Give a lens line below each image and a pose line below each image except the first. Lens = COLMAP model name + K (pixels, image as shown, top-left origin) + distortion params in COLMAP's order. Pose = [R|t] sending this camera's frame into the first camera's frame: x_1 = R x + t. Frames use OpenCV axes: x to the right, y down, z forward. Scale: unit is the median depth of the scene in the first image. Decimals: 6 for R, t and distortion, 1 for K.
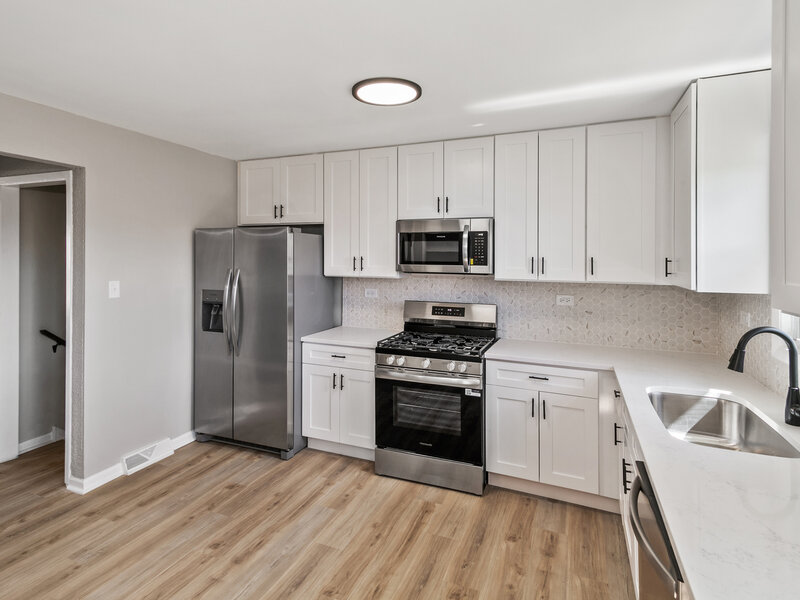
lens RADIAL K [[438.6, 0, 397.6], [0, 438.6, 250.6], [0, 0, 1]] dist [0.029412, -0.014048]
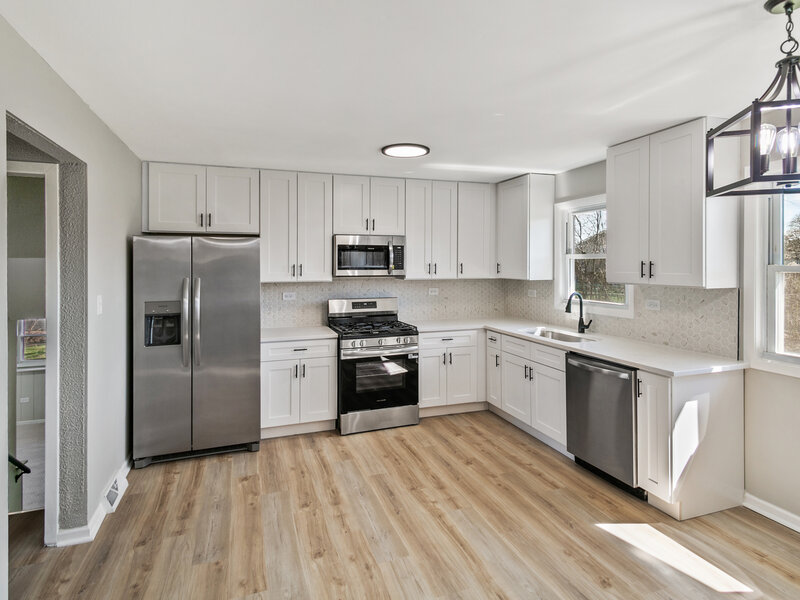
lens RADIAL K [[438.6, 0, 397.6], [0, 438.6, 250.6], [0, 0, 1]] dist [0.029412, -0.014048]
pose [[0.736761, 0.011201, 0.676061, -0.823024], [-0.003548, 0.999913, -0.012700, -0.010394], [-0.676144, 0.006958, 0.736736, -0.047694]]
